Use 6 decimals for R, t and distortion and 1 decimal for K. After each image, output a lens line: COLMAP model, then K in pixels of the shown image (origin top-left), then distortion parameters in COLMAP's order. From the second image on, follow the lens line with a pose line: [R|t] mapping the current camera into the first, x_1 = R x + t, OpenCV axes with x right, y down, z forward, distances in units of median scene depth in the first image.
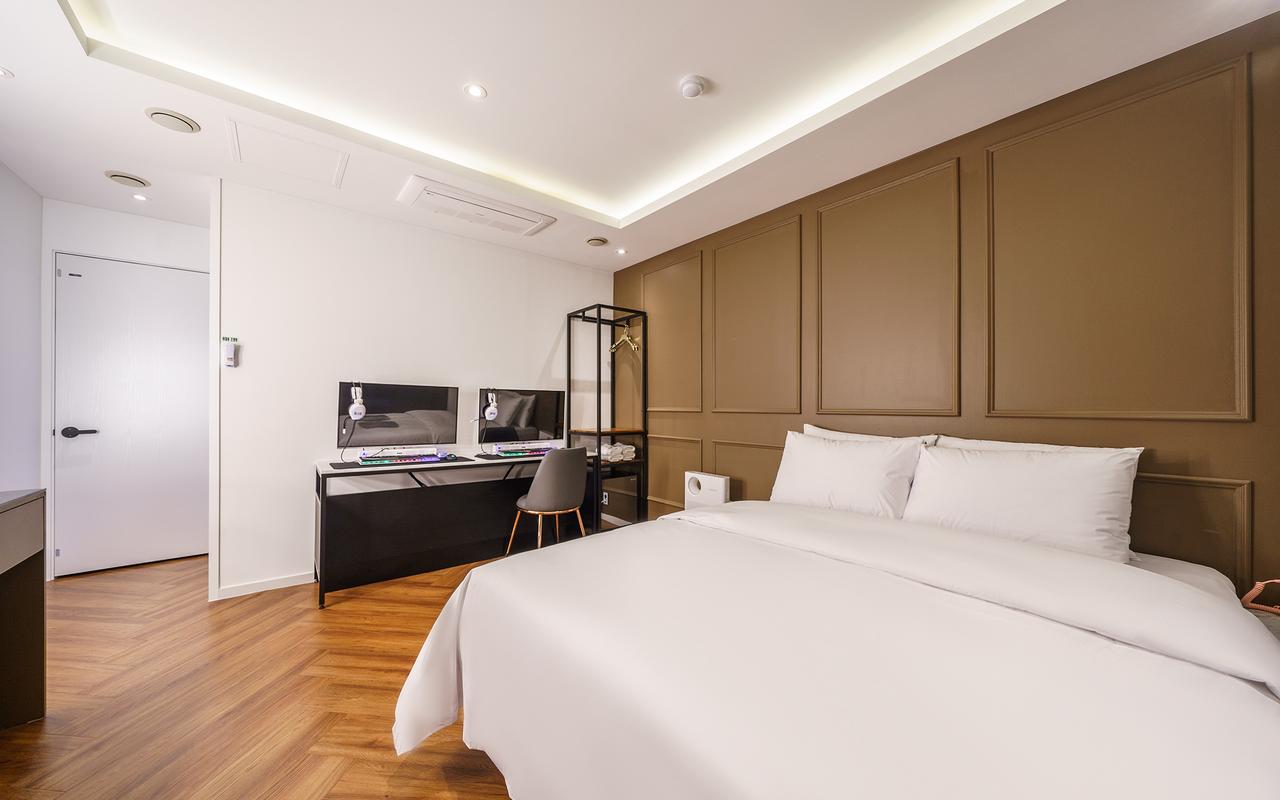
lens RADIAL K [[440.3, 0, 640.0], [0, 440.3, 400.0], [0, 0, 1]] dist [0.001565, 0.000161]
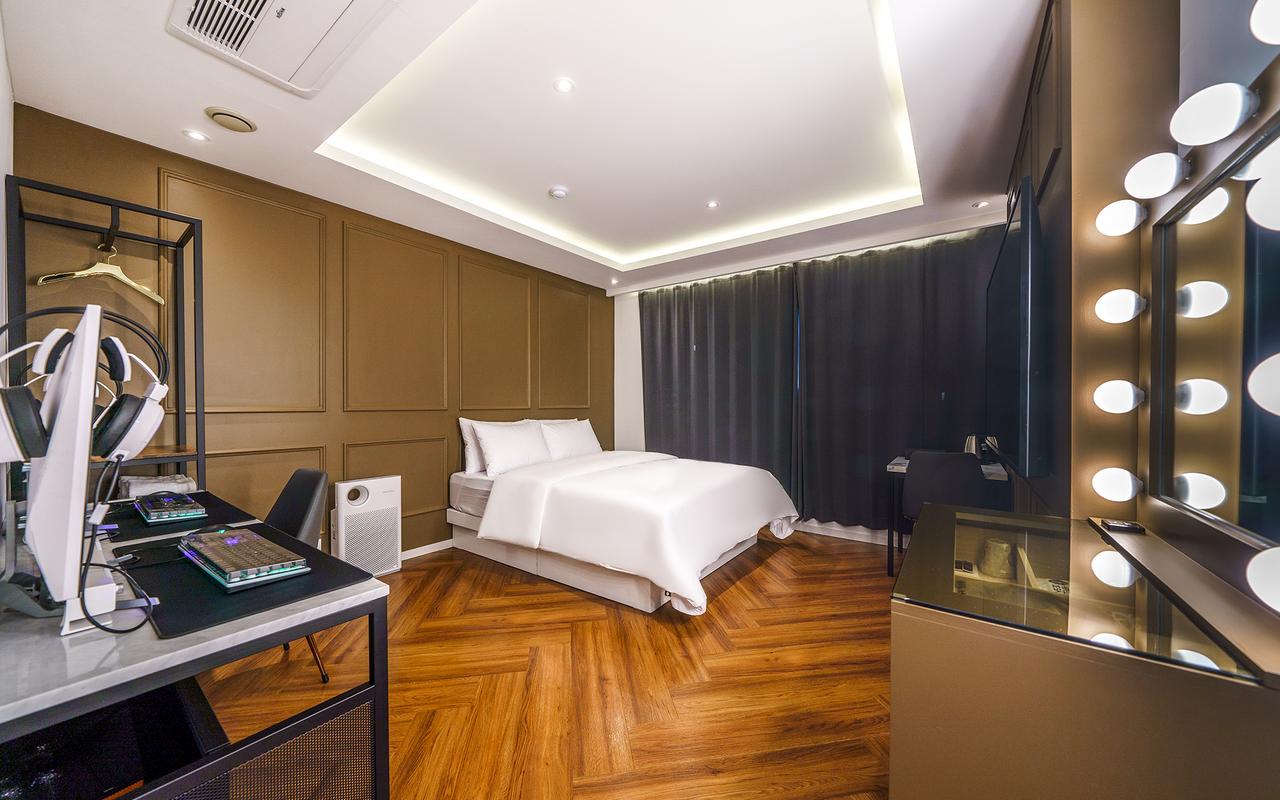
lens RADIAL K [[440.3, 0, 640.0], [0, 440.3, 400.0], [0, 0, 1]] dist [0.001565, 0.000161]
pose [[-0.243051, 0.003428, 0.970008, -1.181895], [-0.004313, 0.999980, -0.004615, 0.010488], [-0.970004, -0.005305, -0.243031, 0.929317]]
